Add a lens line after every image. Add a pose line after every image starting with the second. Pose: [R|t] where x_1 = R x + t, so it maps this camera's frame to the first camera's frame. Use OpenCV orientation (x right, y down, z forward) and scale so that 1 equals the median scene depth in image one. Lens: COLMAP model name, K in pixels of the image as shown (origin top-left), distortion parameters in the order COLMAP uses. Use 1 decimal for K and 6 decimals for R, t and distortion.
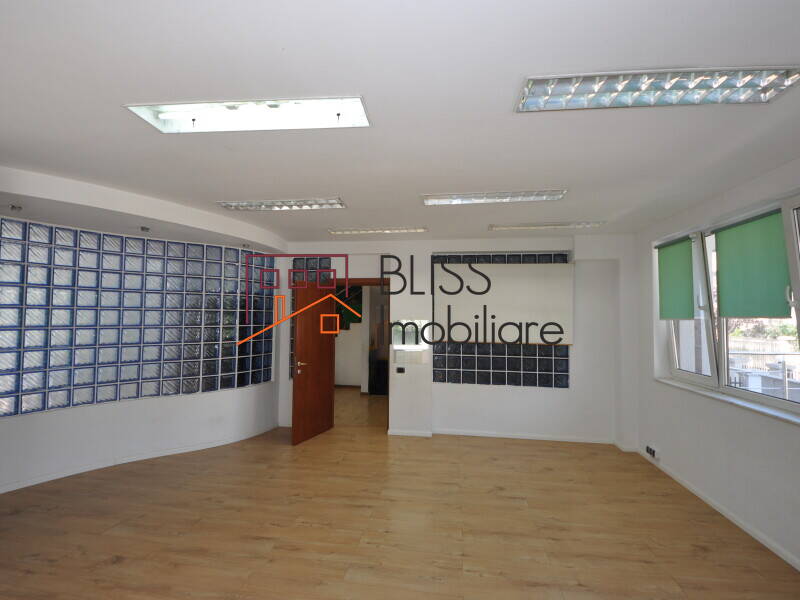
lens RADIAL K [[393.0, 0, 398.2], [0, 393.0, 300.4], [0, 0, 1]] dist [0.011364, -0.000314]
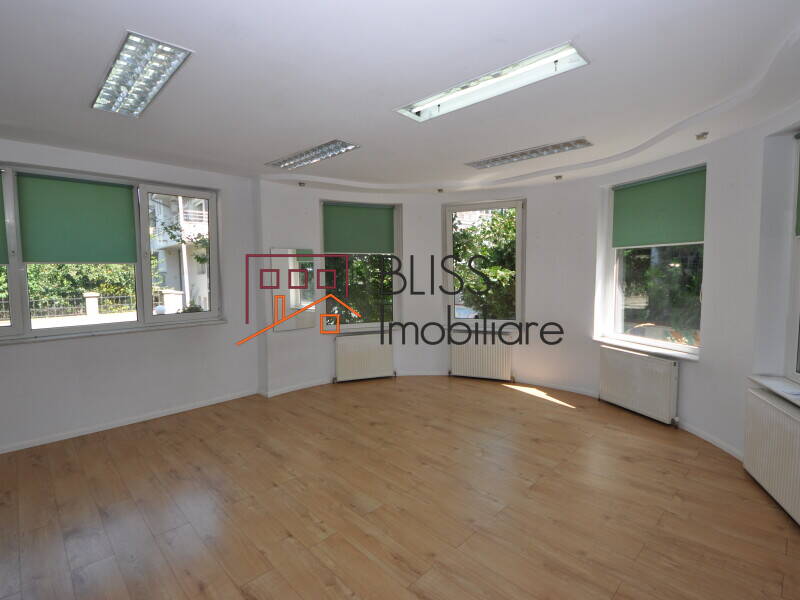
lens RADIAL K [[393.0, 0, 398.0], [0, 393.0, 291.4], [0, 0, 1]] dist [0.011364, -0.000314]
pose [[-0.785746, -0.028637, 0.617886, -0.725660], [-0.016714, 0.999546, 0.025071, 0.098775], [-0.618324, 0.009373, -0.785868, 1.622570]]
